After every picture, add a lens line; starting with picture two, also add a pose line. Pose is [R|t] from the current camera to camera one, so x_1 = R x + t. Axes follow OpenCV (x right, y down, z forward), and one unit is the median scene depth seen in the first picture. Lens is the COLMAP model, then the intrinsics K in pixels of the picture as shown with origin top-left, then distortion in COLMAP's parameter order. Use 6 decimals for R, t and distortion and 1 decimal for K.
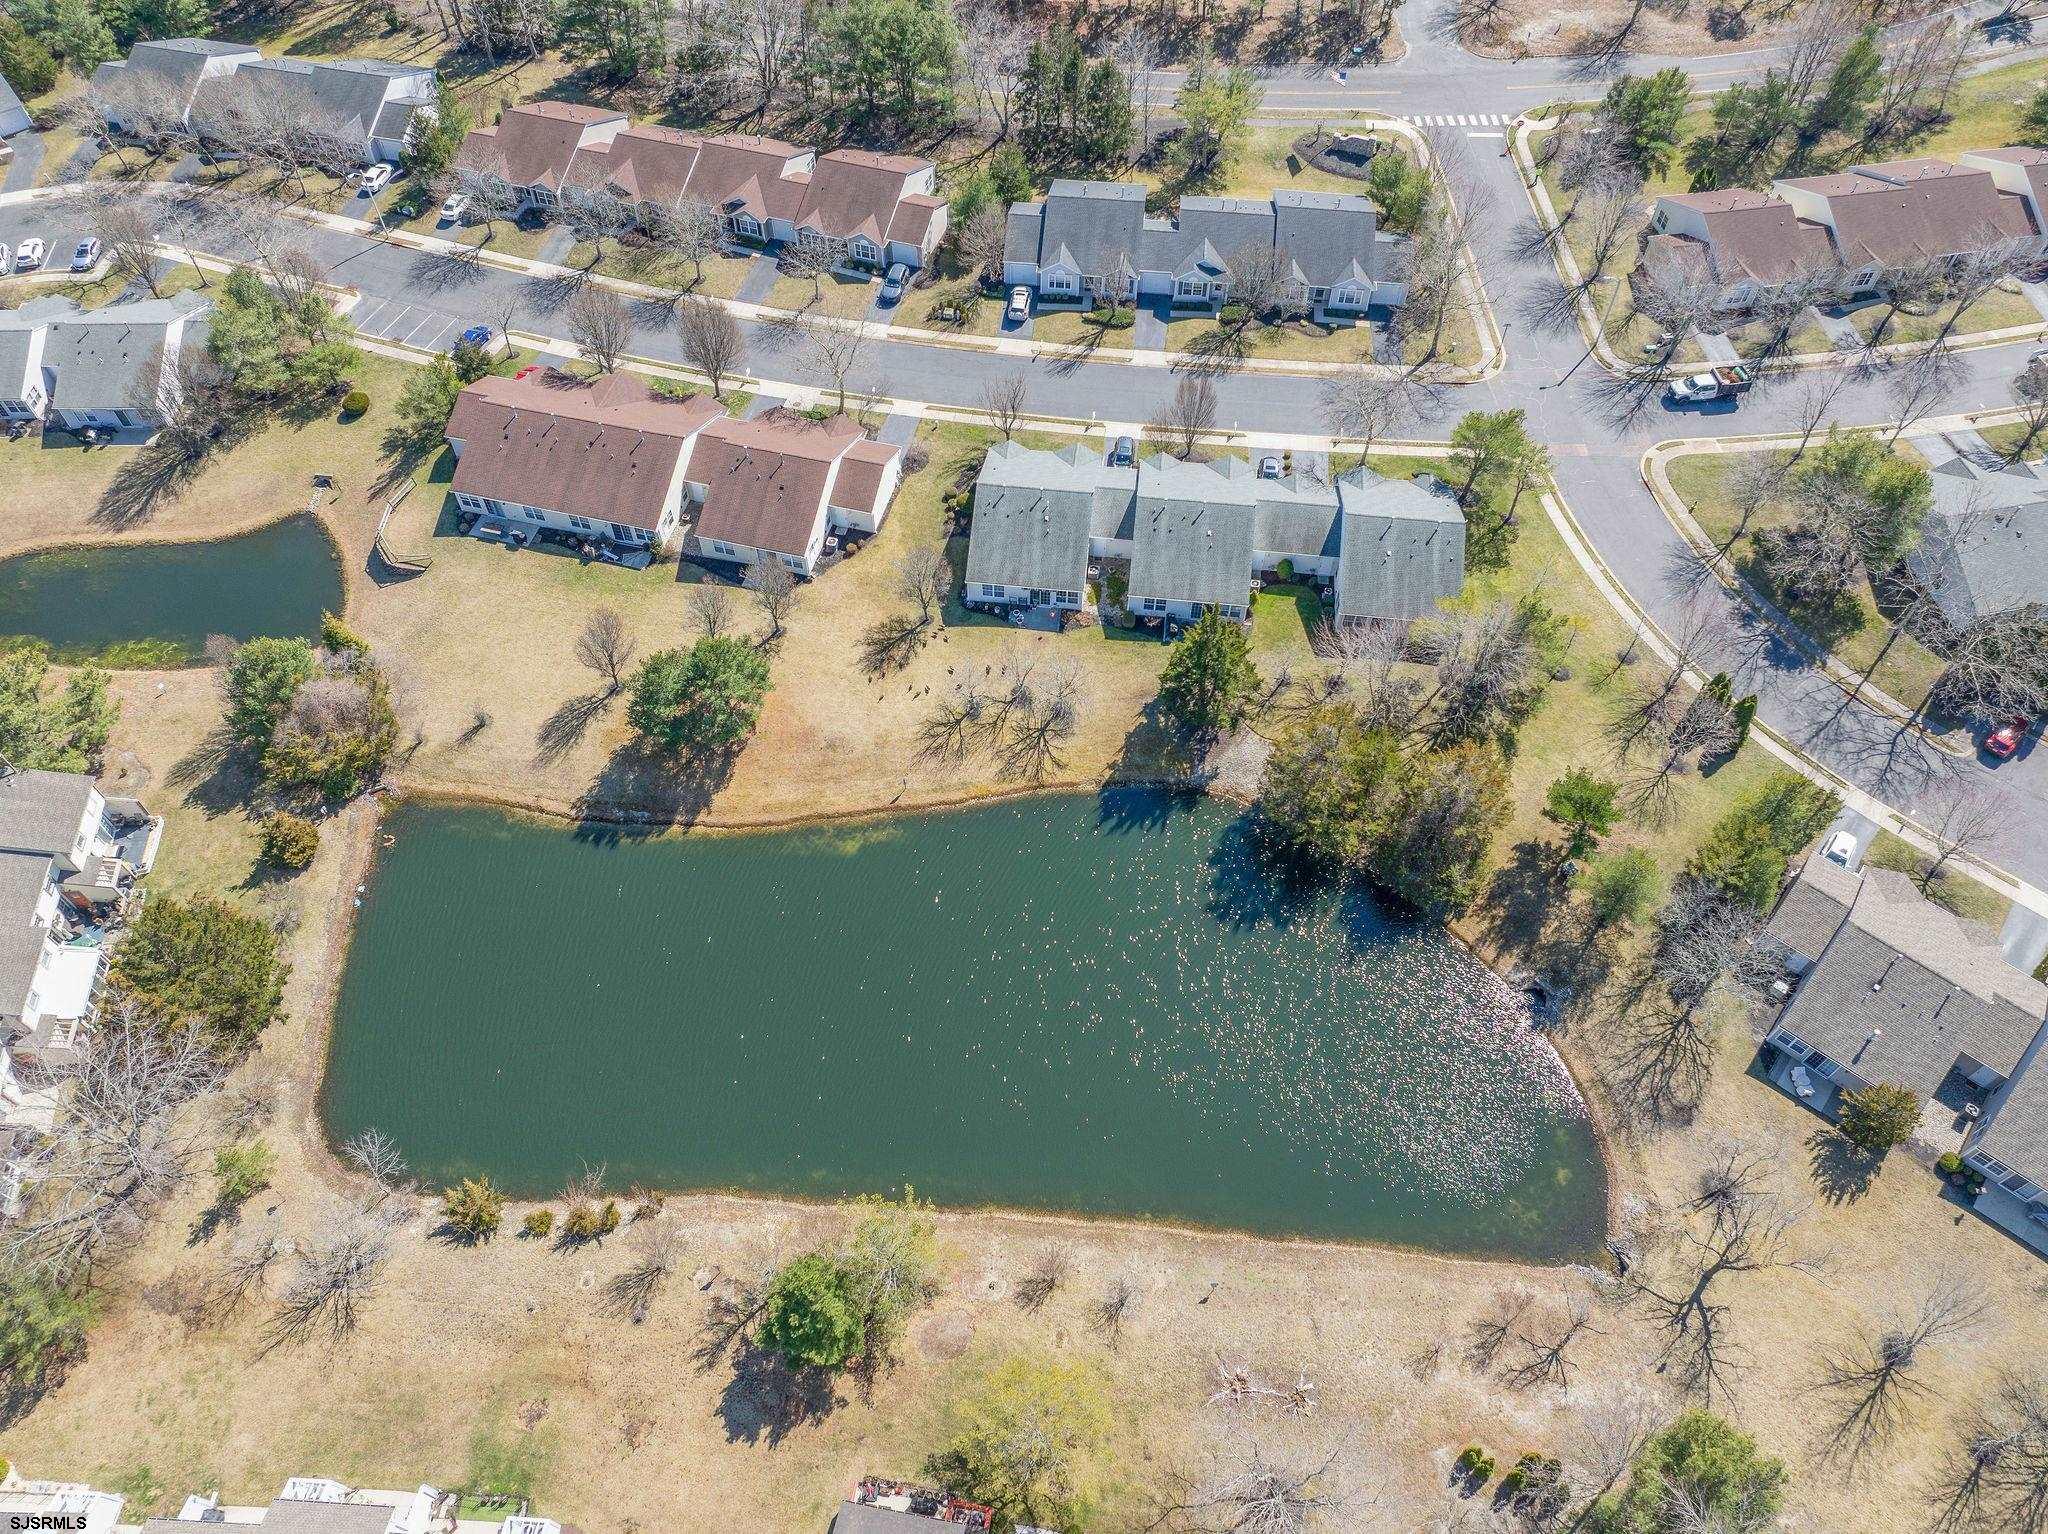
lens RADIAL K [[1451.1, 0, 1023.6], [0, 1451.1, 770.5], [0, 0, 1]] dist [-0.041725, 0.015395]
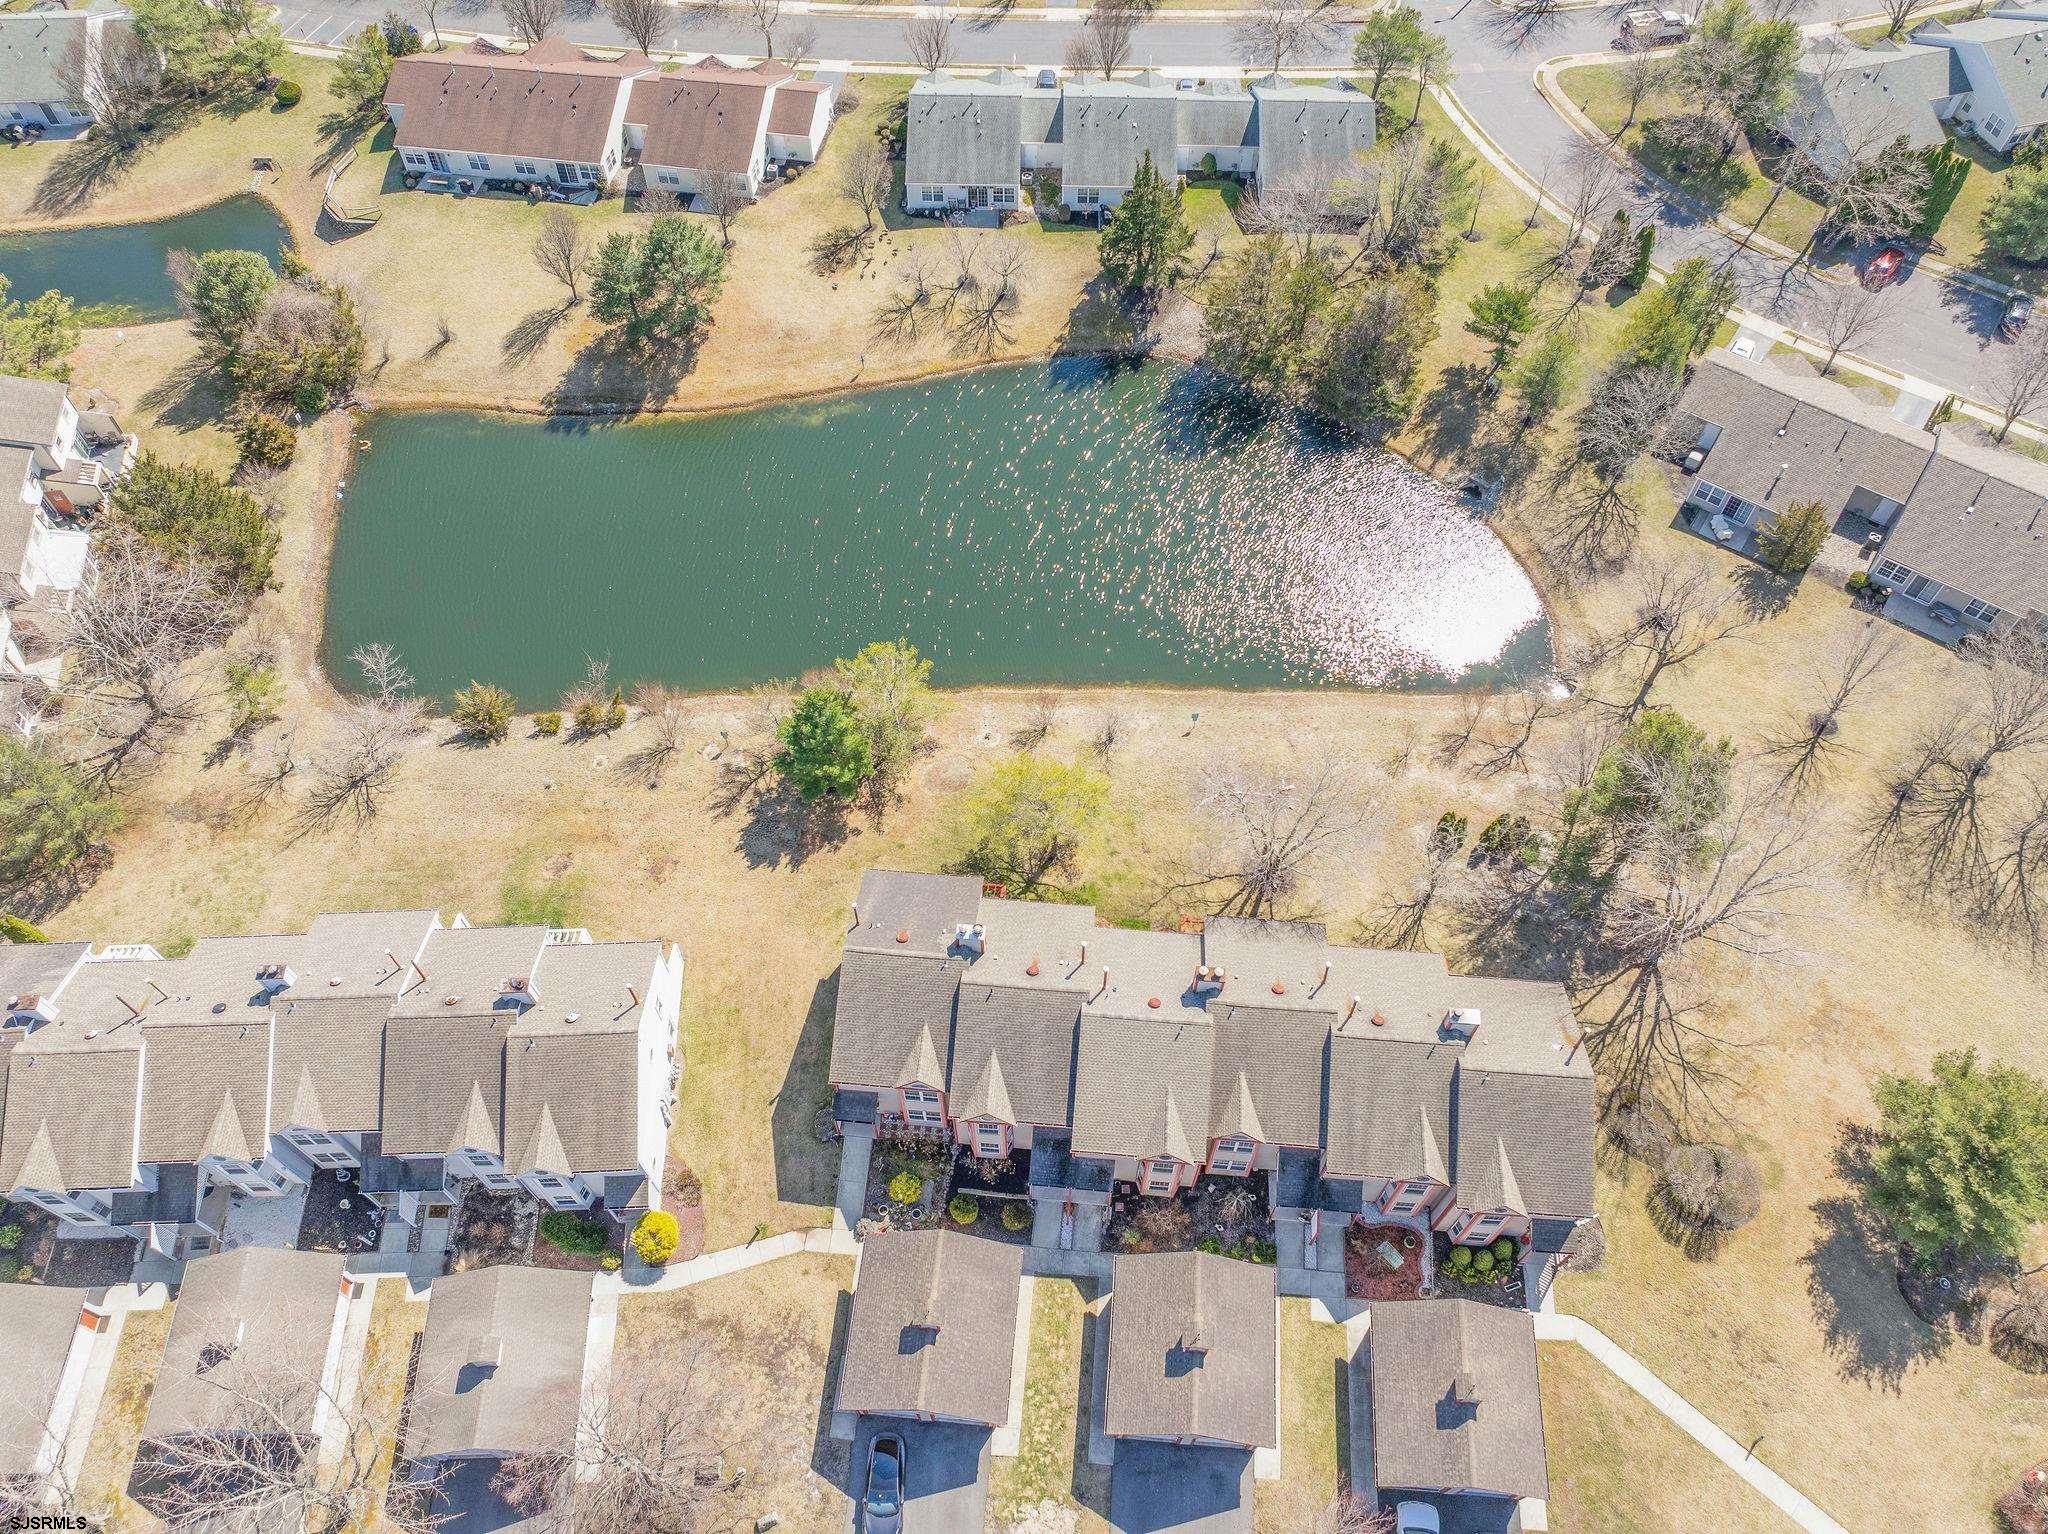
lens RADIAL K [[1451.1, 0, 1023.6], [0, 1451.1, 770.5], [0, 0, 1]] dist [-0.041725, 0.015395]
pose [[0.996067, -0.074331, 0.048228, -0.039167], [0.073352, 0.997069, 0.021766, 0.290557], [-0.049704, -0.018143, 0.998599, -0.049608]]
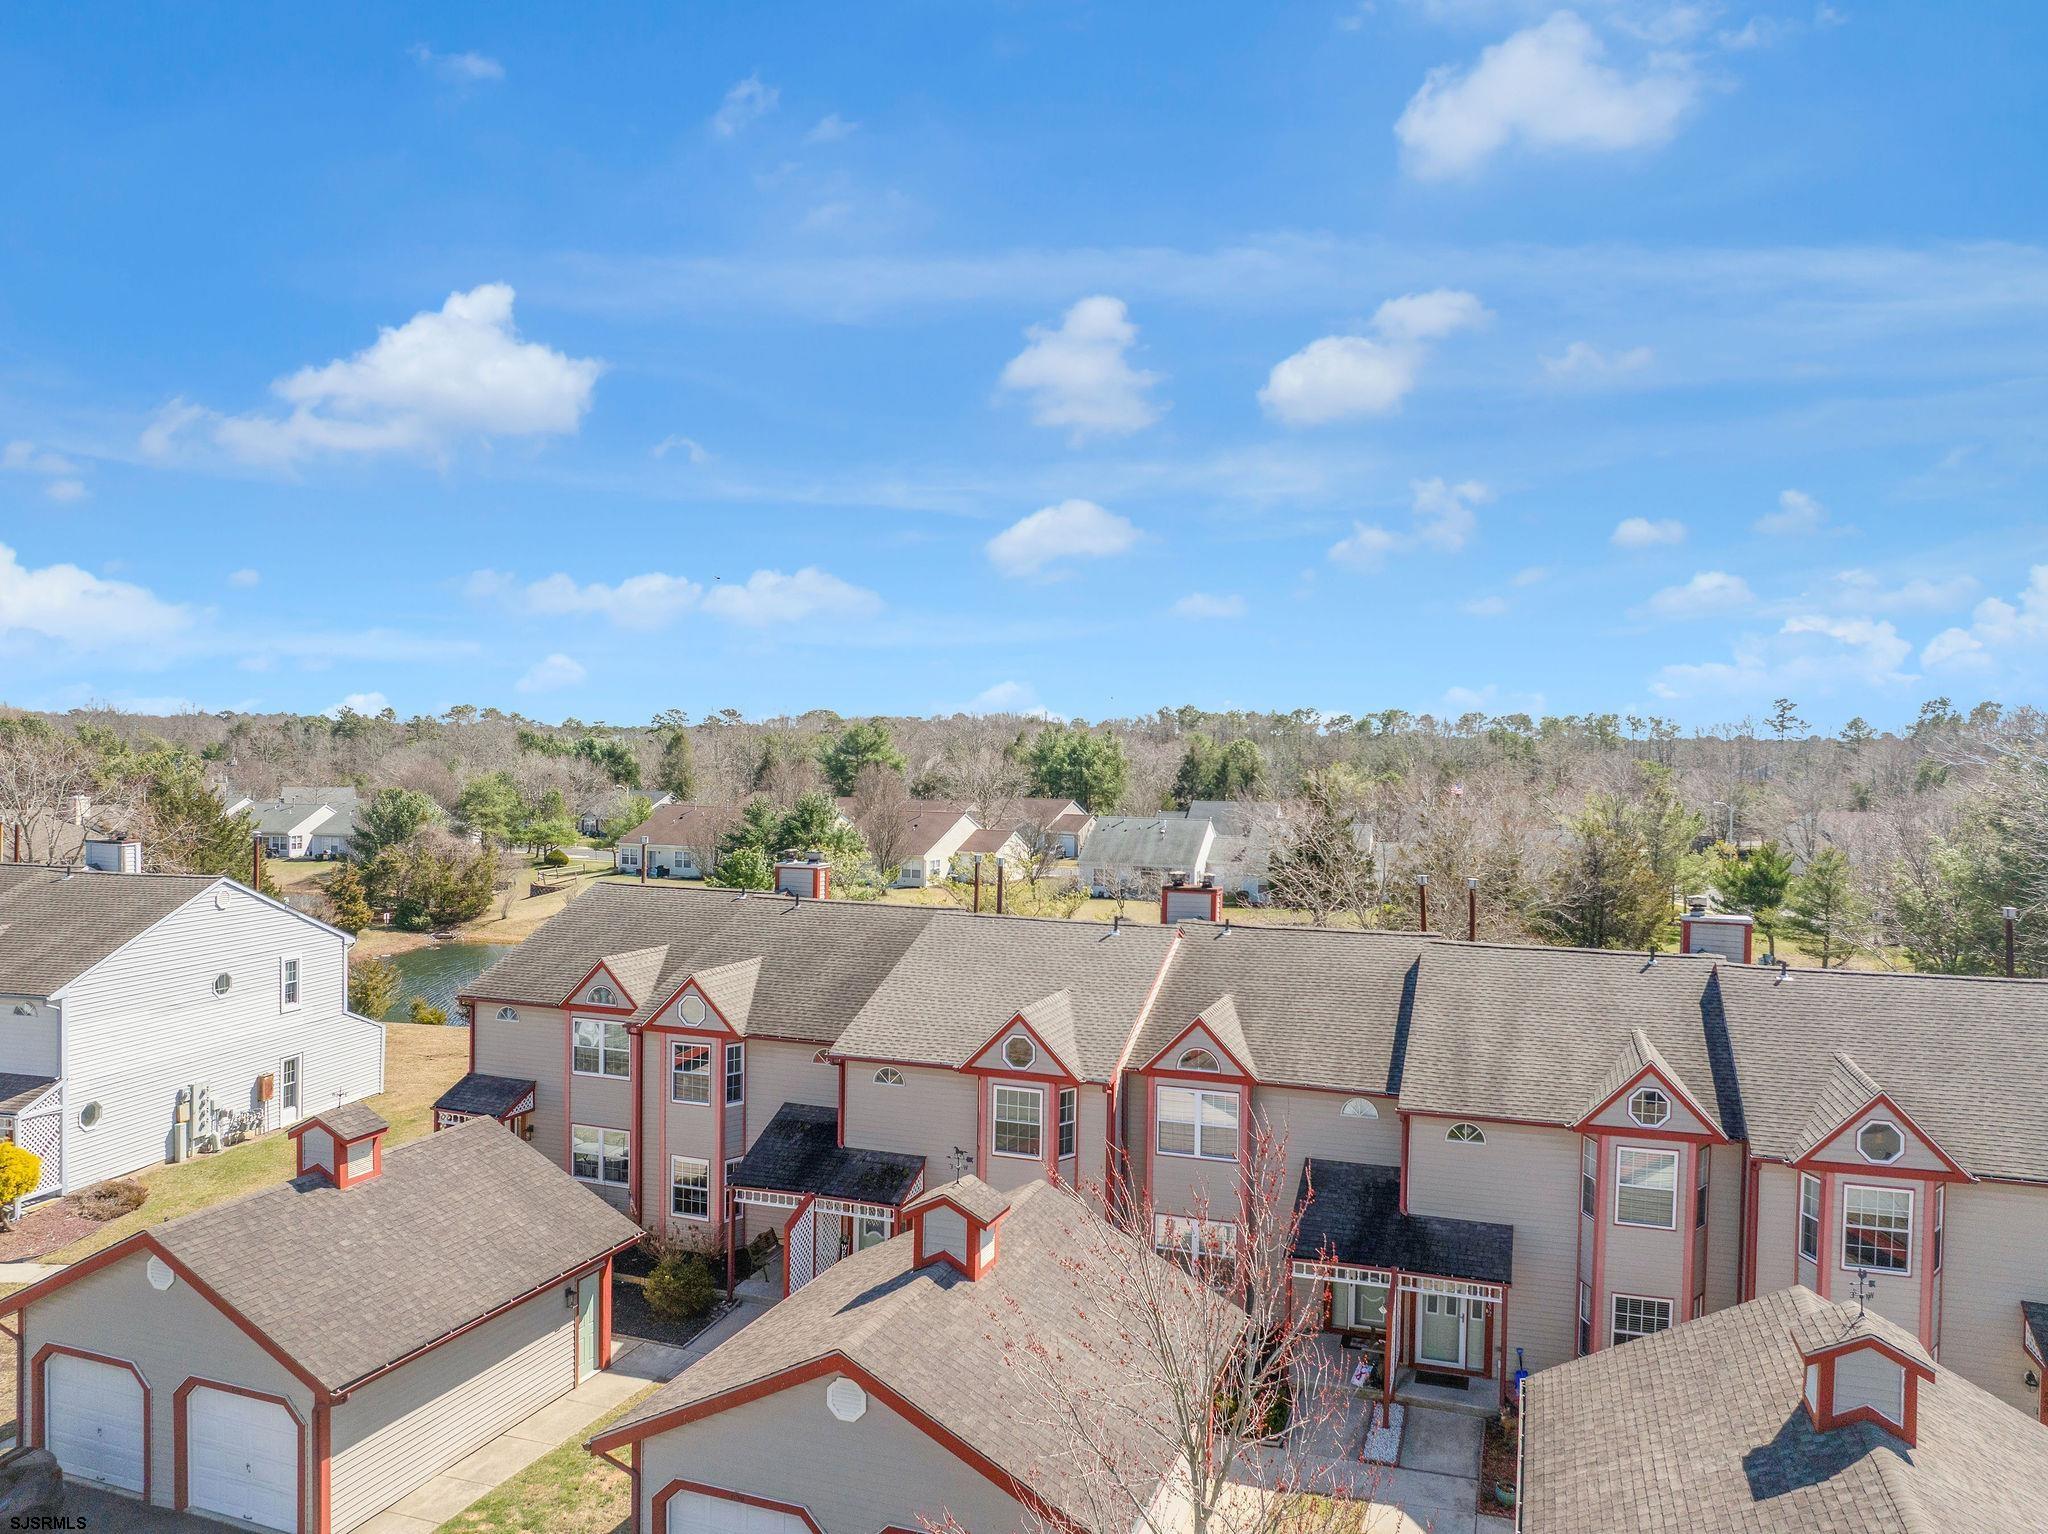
lens RADIAL K [[1471.9, 0, 1014.0], [0, 1471.9, 762.3], [0, 0, 1]] dist [-0.039391, 0.002215]
pose [[0.985849, 0.017825, -0.166683, 0.088579], [-0.145468, 0.585114, -0.797798, 0.678585], [0.083307, 0.810755, 0.579427, 0.378565]]
